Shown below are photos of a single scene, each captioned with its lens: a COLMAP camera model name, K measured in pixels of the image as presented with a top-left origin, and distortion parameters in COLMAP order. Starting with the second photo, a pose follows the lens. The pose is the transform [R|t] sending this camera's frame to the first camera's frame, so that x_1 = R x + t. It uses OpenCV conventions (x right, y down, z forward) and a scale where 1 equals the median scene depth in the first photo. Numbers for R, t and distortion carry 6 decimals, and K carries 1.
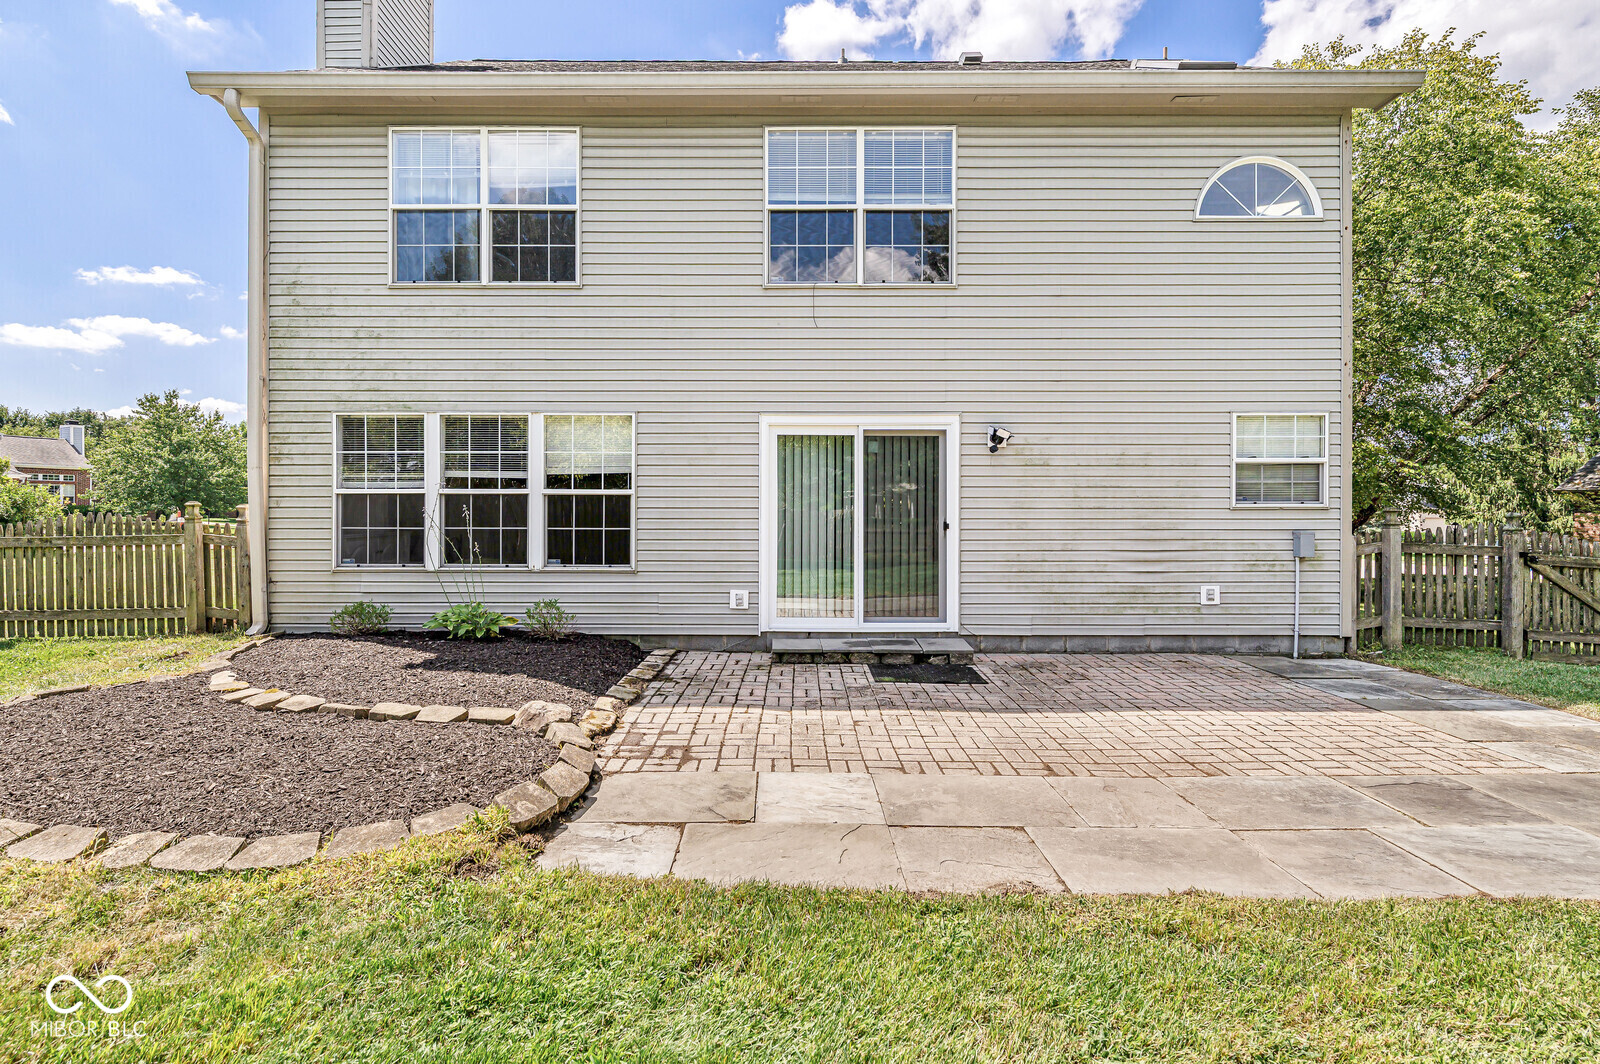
lens RADIAL K [[701.0, 0, 786.3], [0, 701.0, 510.5], [0, 0, 1]] dist [0.000903, -0.000044]
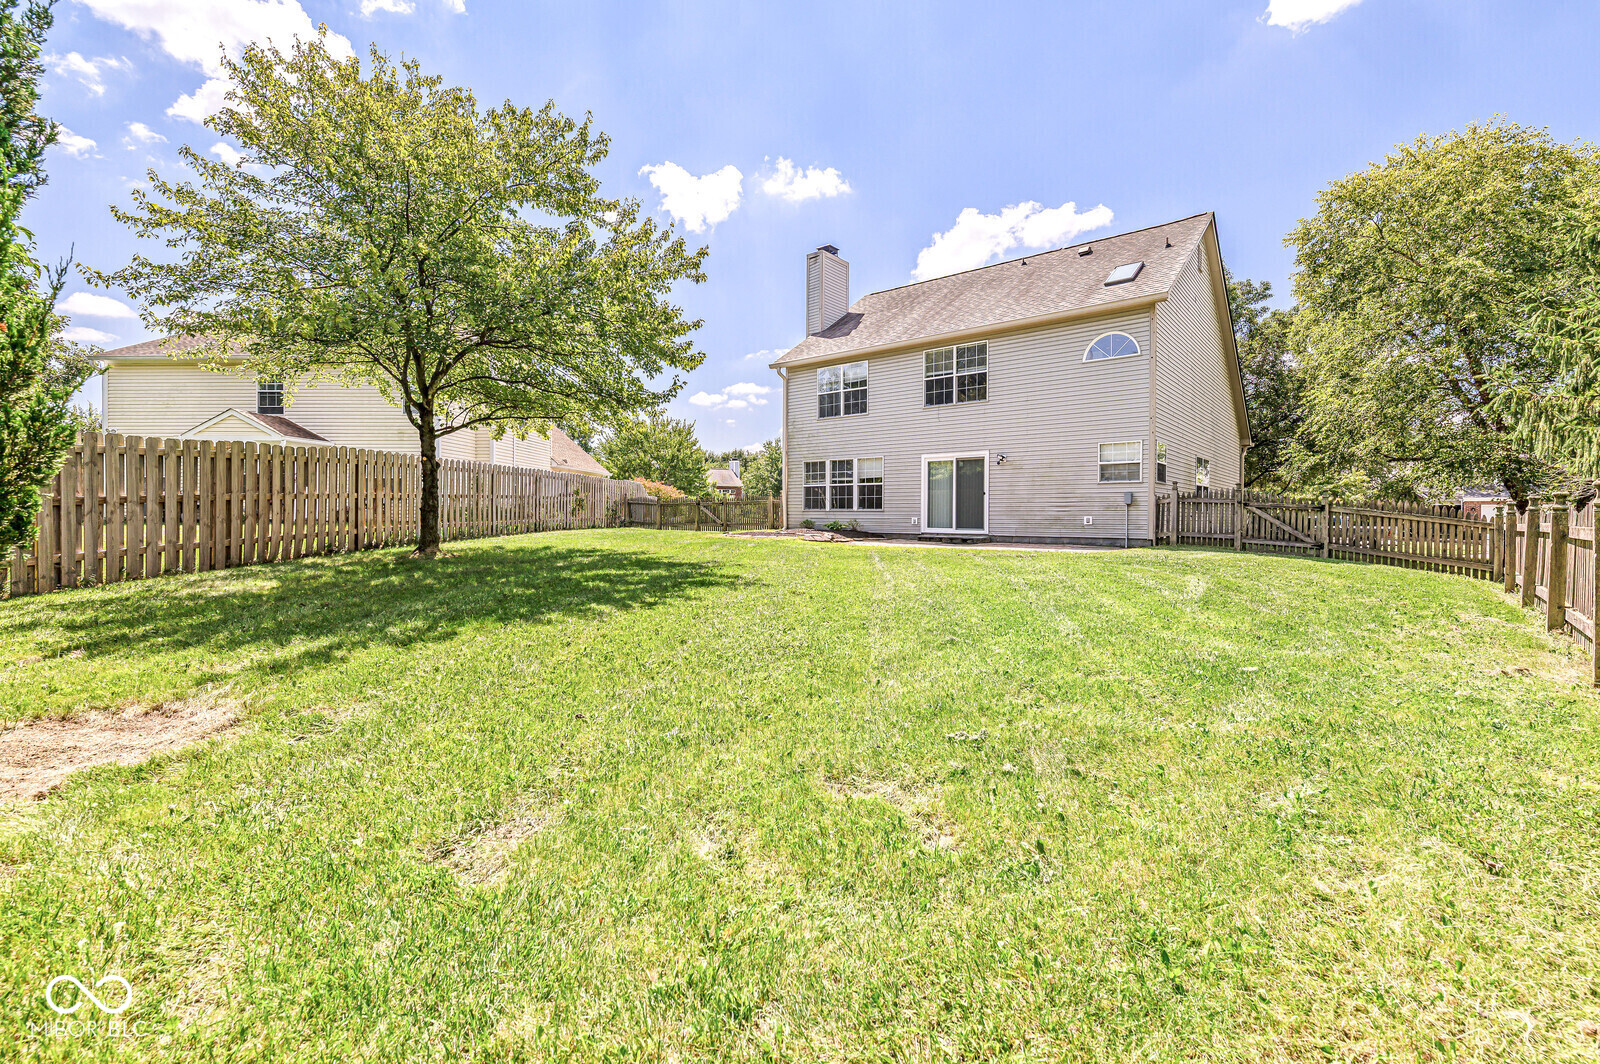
lens RADIAL K [[691.2, 0, 806.6], [0, 691.2, 519.7], [0, 0, 1]] dist [0.001215, 0.000220]
pose [[0.774496, 0.005856, -0.632552, 1.342030], [-0.005268, 0.999982, 0.002808, 0.116308], [0.632557, 0.001158, 0.774513, -1.406146]]
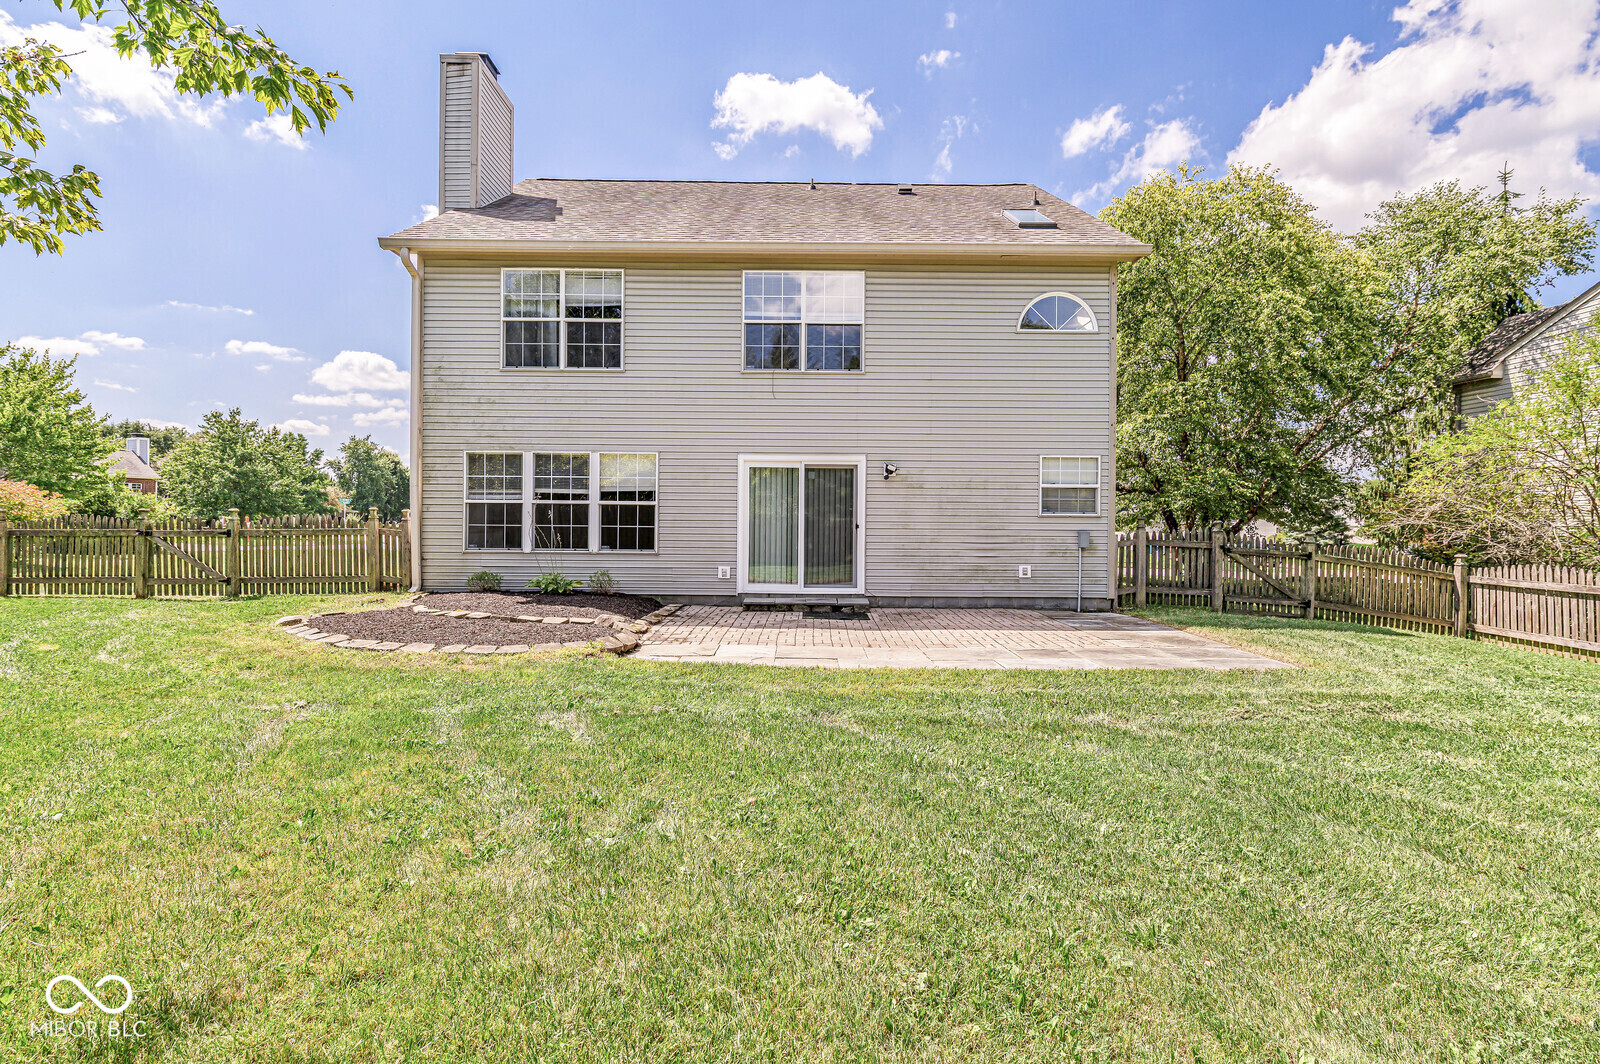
lens RADIAL K [[685.8, 0, 807.4], [0, 685.8, 525.0], [0, 0, 1]] dist [-0.000256, 0.000213]
pose [[0.999955, 0.007083, 0.006339, 0.107635], [-0.007109, 0.999966, 0.004134, 0.013708], [-0.006310, -0.004179, 0.999971, -0.528134]]
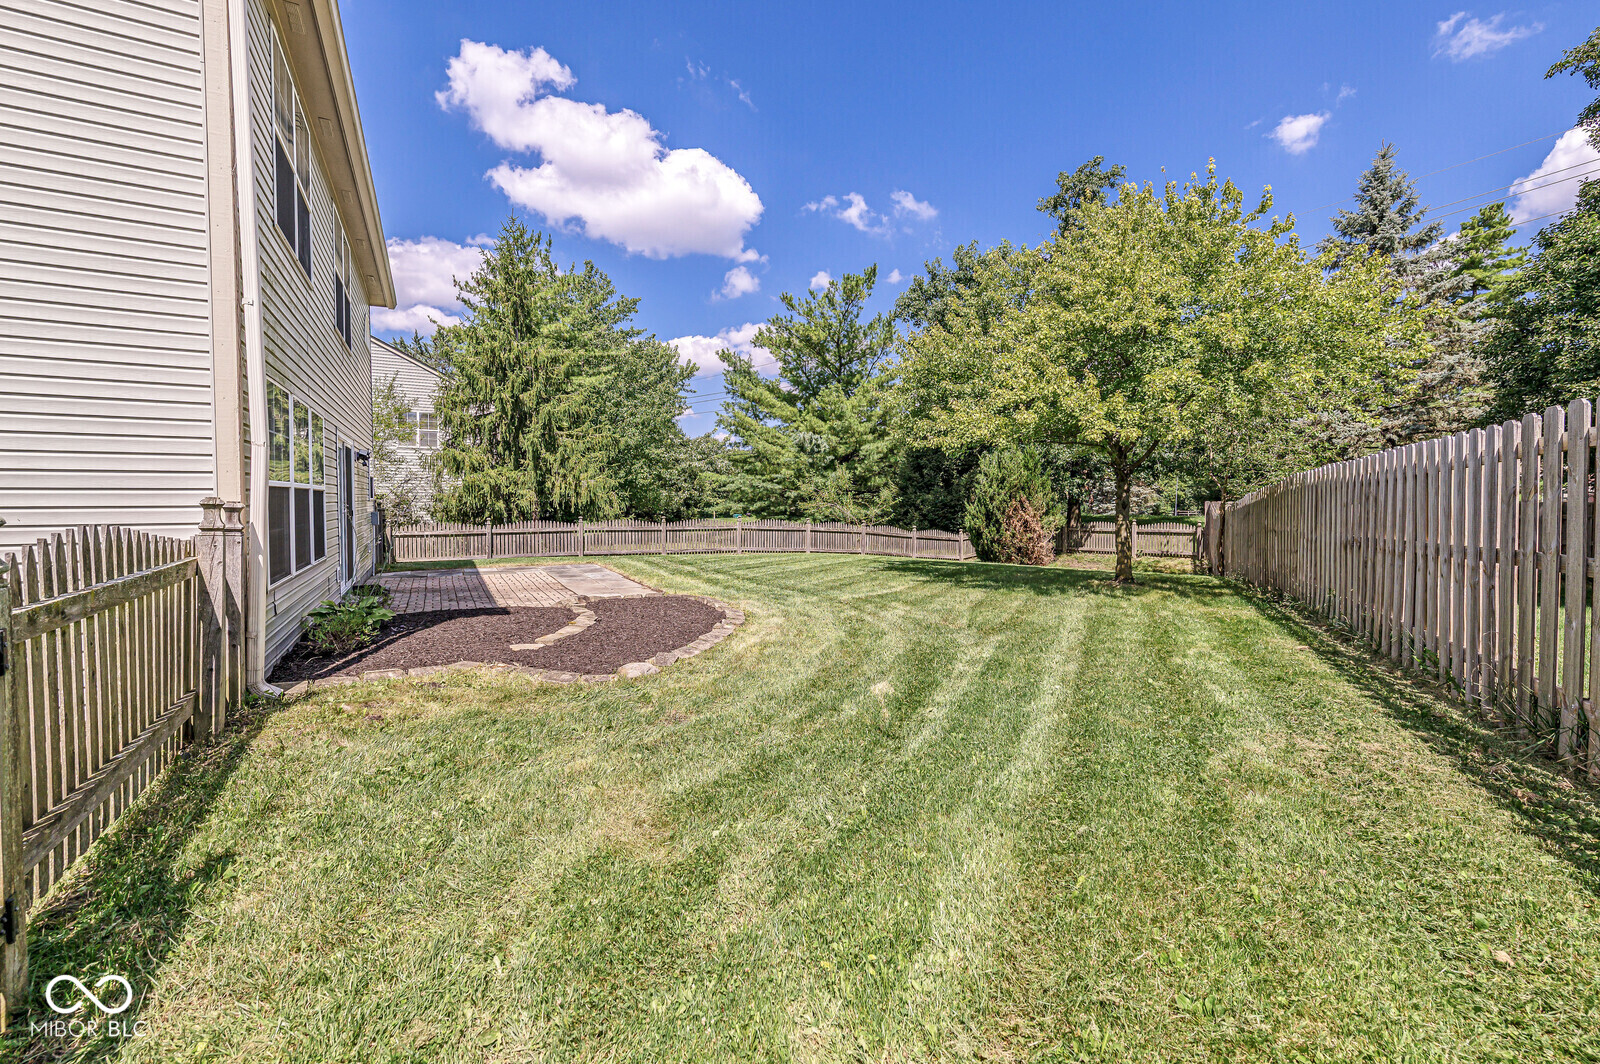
lens RADIAL K [[691.2, 0, 806.6], [0, 691.2, 519.7], [0, 0, 1]] dist [0.001215, 0.000220]
pose [[-0.464051, -0.026841, 0.885402, -1.574069], [0.000583, 0.999531, 0.030606, -0.005688], [-0.885808, 0.014719, -0.463818, 0.808161]]
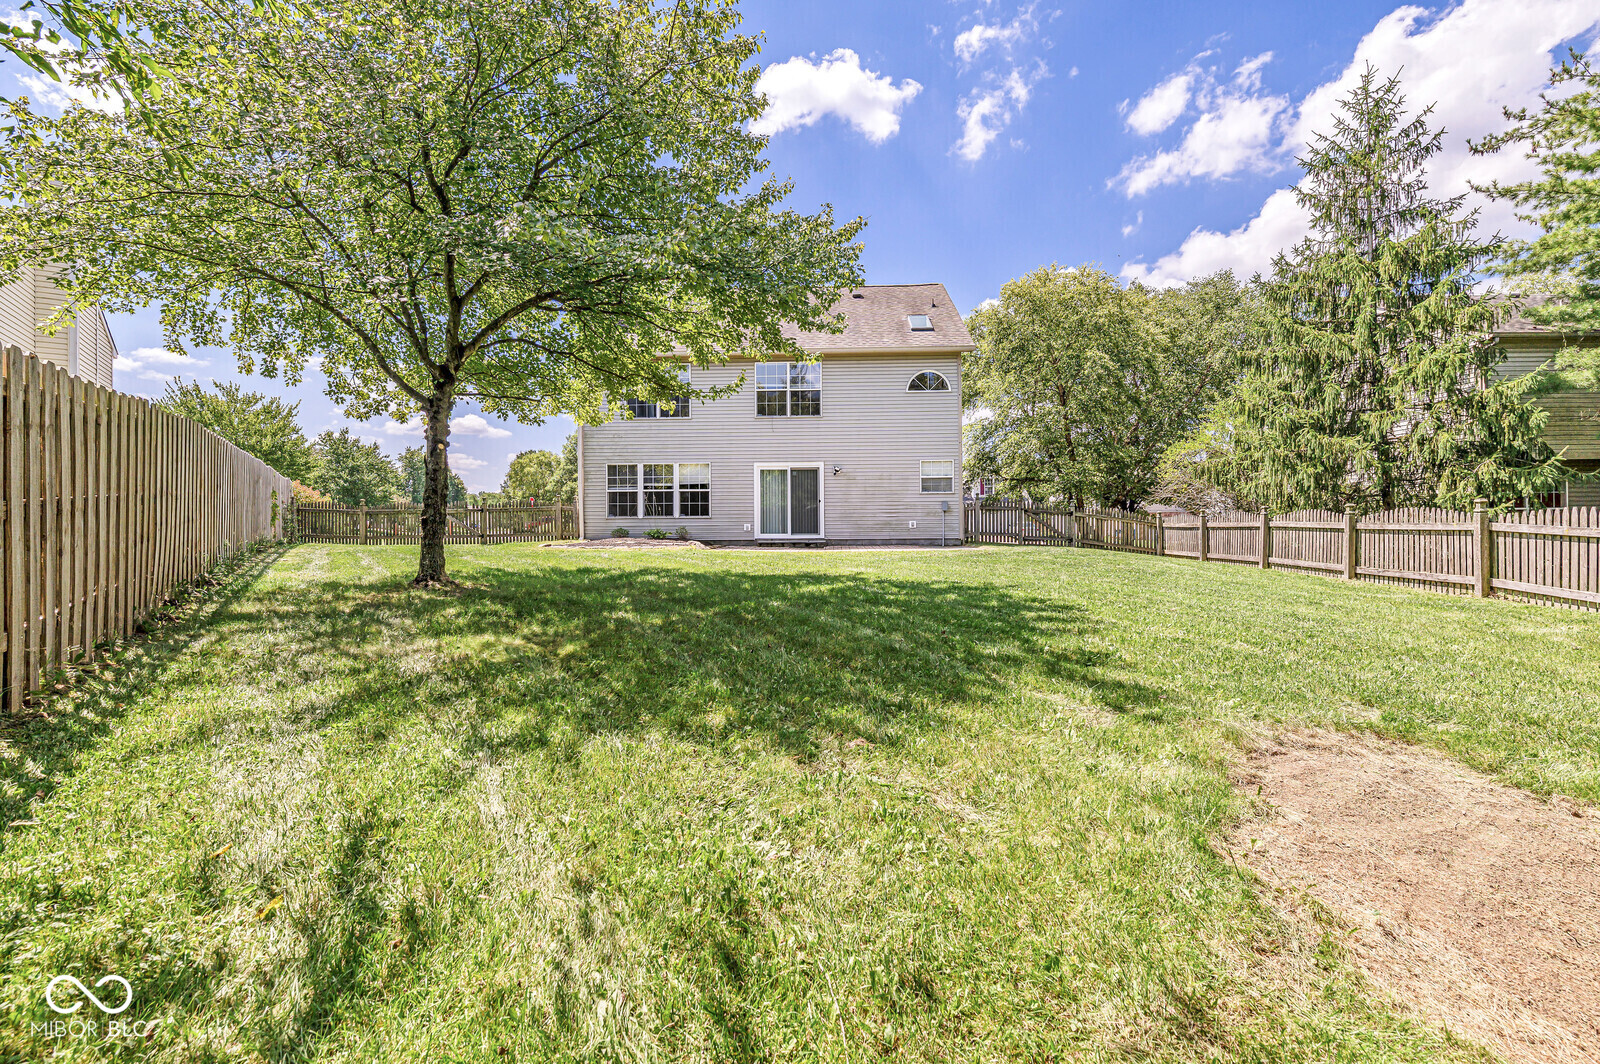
lens RADIAL K [[691.2, 0, 806.6], [0, 691.2, 519.7], [0, 0, 1]] dist [0.001215, 0.000220]
pose [[0.999419, -0.007834, -0.033171, 0.267896], [0.007651, 0.999955, -0.005626, 0.113354], [0.033213, 0.005369, 0.999434, -1.804074]]
